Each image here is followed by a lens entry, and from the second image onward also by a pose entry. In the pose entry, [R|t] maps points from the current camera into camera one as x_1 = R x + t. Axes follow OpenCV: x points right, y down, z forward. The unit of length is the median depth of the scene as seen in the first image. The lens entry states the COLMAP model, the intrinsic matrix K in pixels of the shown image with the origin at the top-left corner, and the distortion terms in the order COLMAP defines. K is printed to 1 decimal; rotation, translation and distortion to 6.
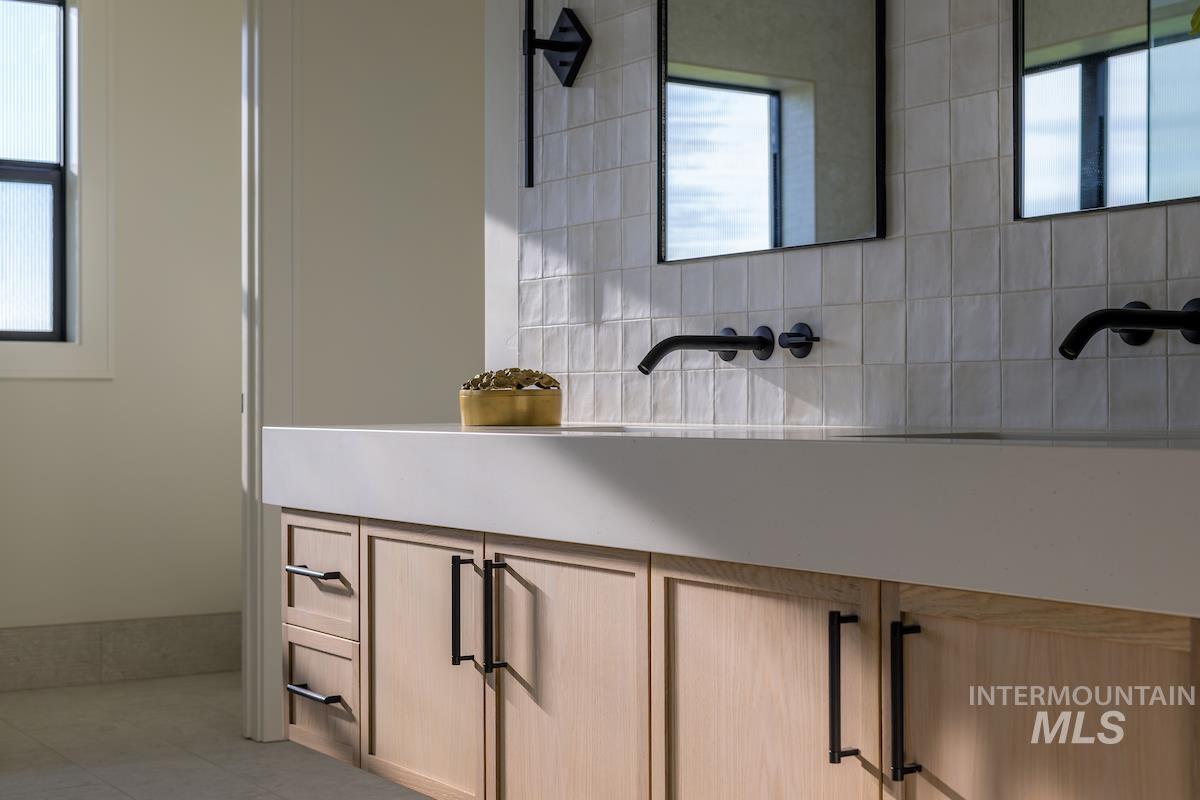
lens RADIAL K [[1789.1, 0, 600.1], [0, 1789.1, 403.4], [0, 0, 1]] dist [0.014061, 0.000000]
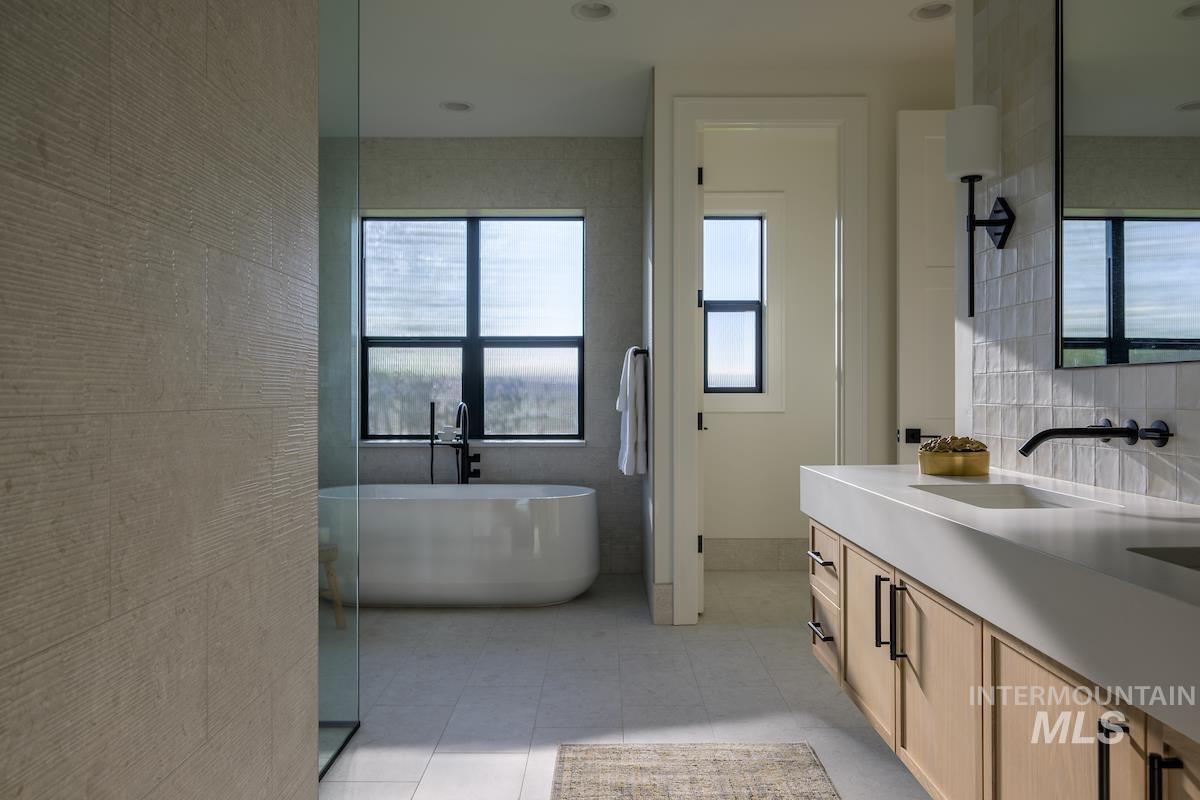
lens RADIAL K [[826.9, 0, 627.2], [0, 826.9, 391.4], [0, 0, 1]] dist [0.015972, -0.012702]
pose [[0.836492, 0.000690, -0.547978, 0.116147], [0.004773, 0.999952, 0.008545, -0.071456], [0.547958, -0.009764, 0.836449, 0.264945]]
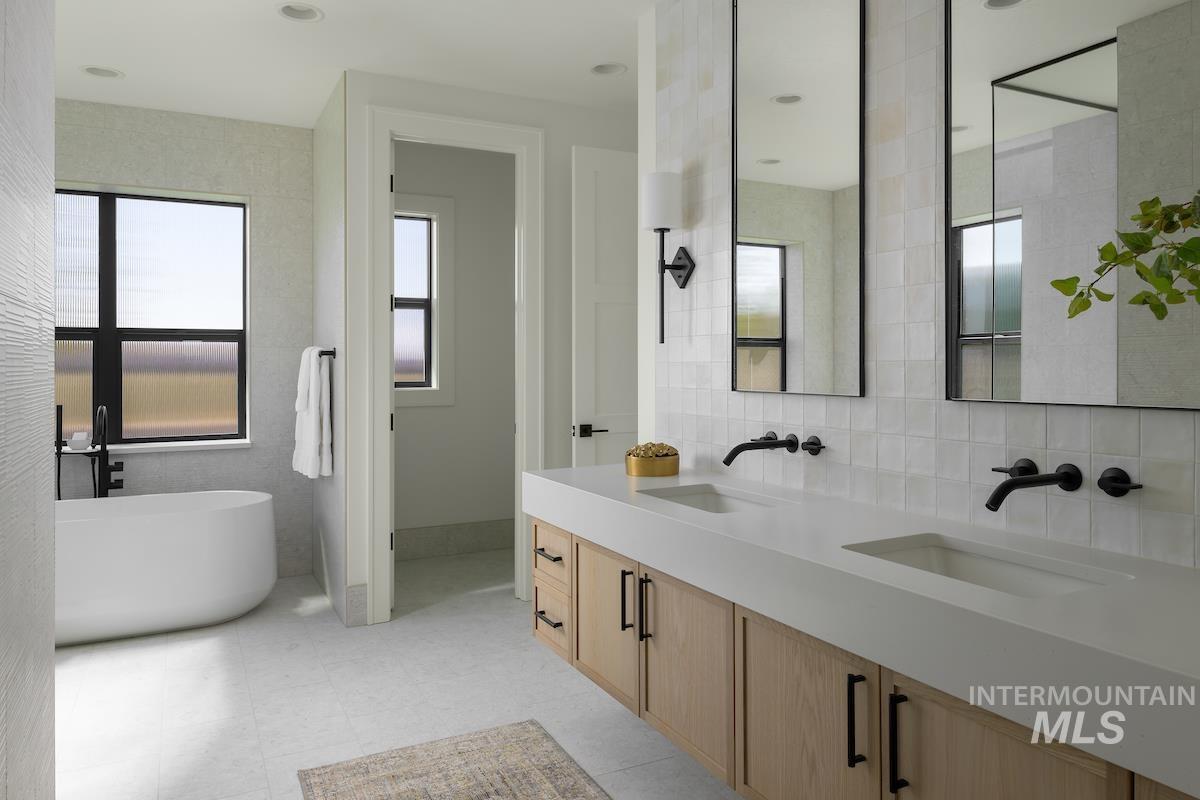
lens RADIAL K [[826.9, 0, 585.8], [0, 826.9, 349.3], [0, 0, 1]] dist [0.015972, -0.012702]
pose [[0.992757, 0.002185, -0.120119, -0.015747], [-0.001465, 0.999980, 0.006079, -0.133154], [0.120130, -0.005859, 0.992741, 0.139547]]
